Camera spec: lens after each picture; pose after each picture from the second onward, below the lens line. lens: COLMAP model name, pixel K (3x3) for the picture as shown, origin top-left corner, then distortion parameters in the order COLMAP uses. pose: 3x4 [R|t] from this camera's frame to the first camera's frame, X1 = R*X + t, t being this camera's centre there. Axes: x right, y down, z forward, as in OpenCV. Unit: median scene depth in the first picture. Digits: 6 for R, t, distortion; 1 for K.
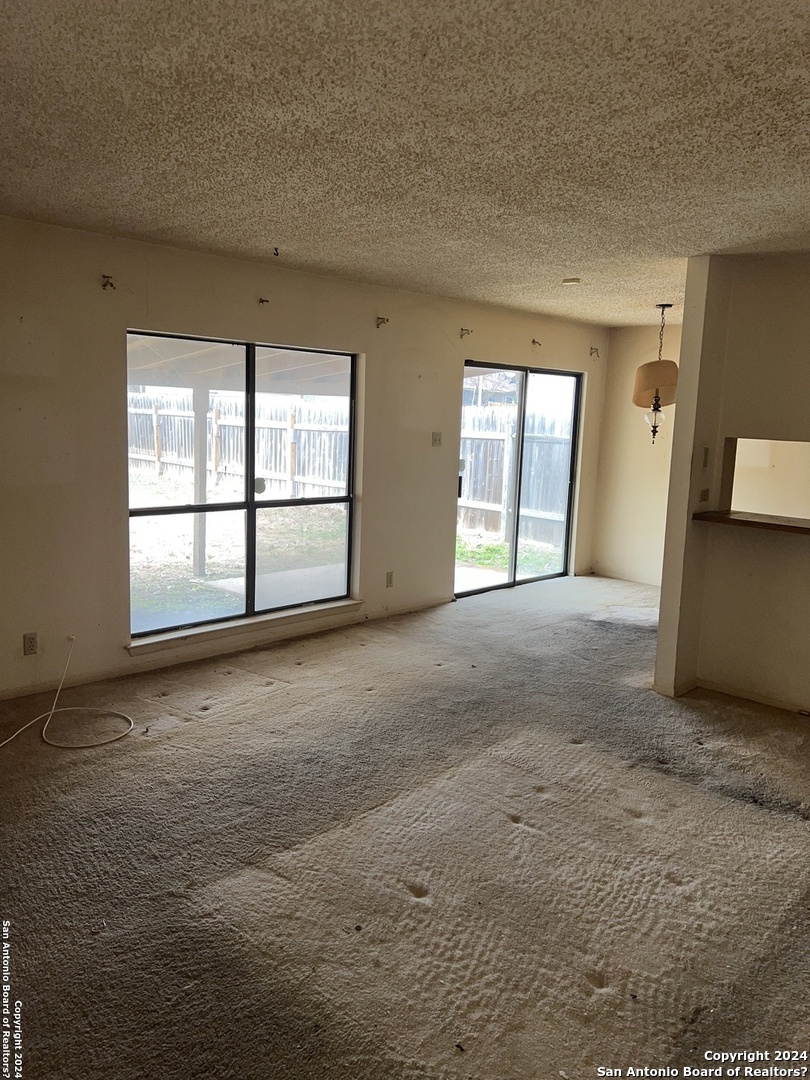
lens RADIAL K [[831.9, 0, 405.0], [0, 831.9, 540.0], [0, 0, 1]] dist [0.103061, -0.197005]
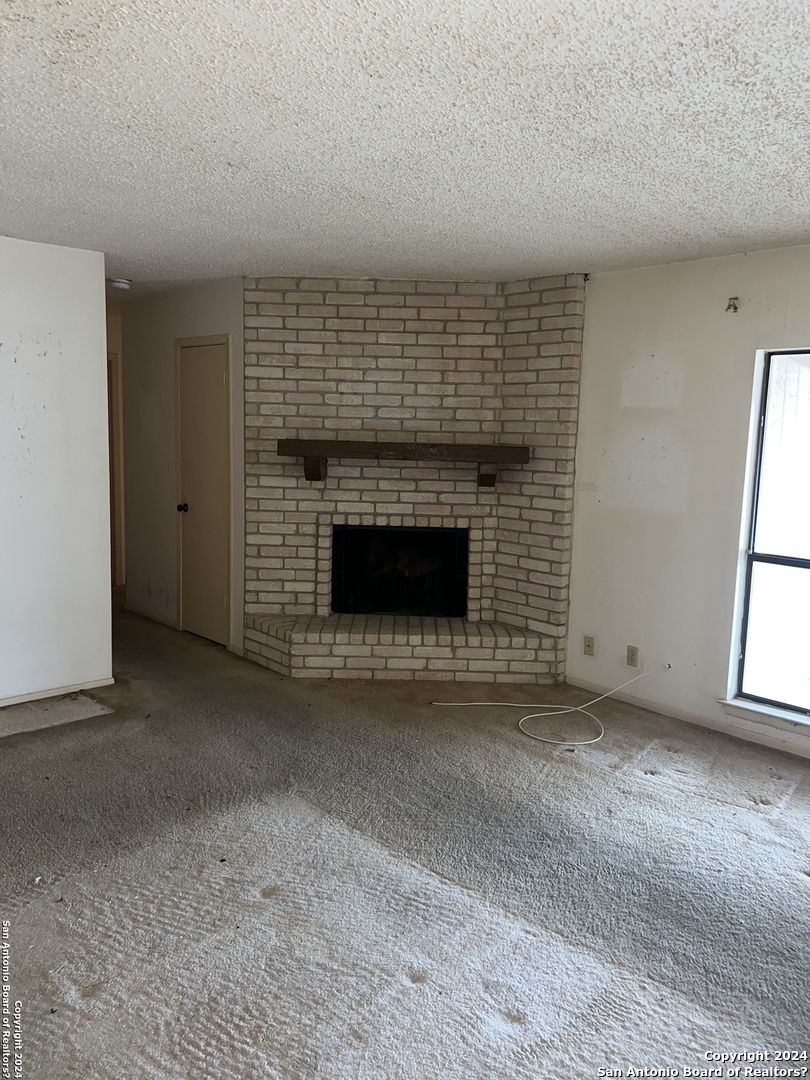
lens RADIAL K [[831.9, 0, 405.0], [0, 831.9, 540.0], [0, 0, 1]] dist [0.103061, -0.197005]
pose [[-0.072542, 0.094470, -0.992881, 1.262554], [-0.174012, 0.979036, 0.105866, -0.172562], [0.982068, 0.180453, -0.054583, 1.489967]]
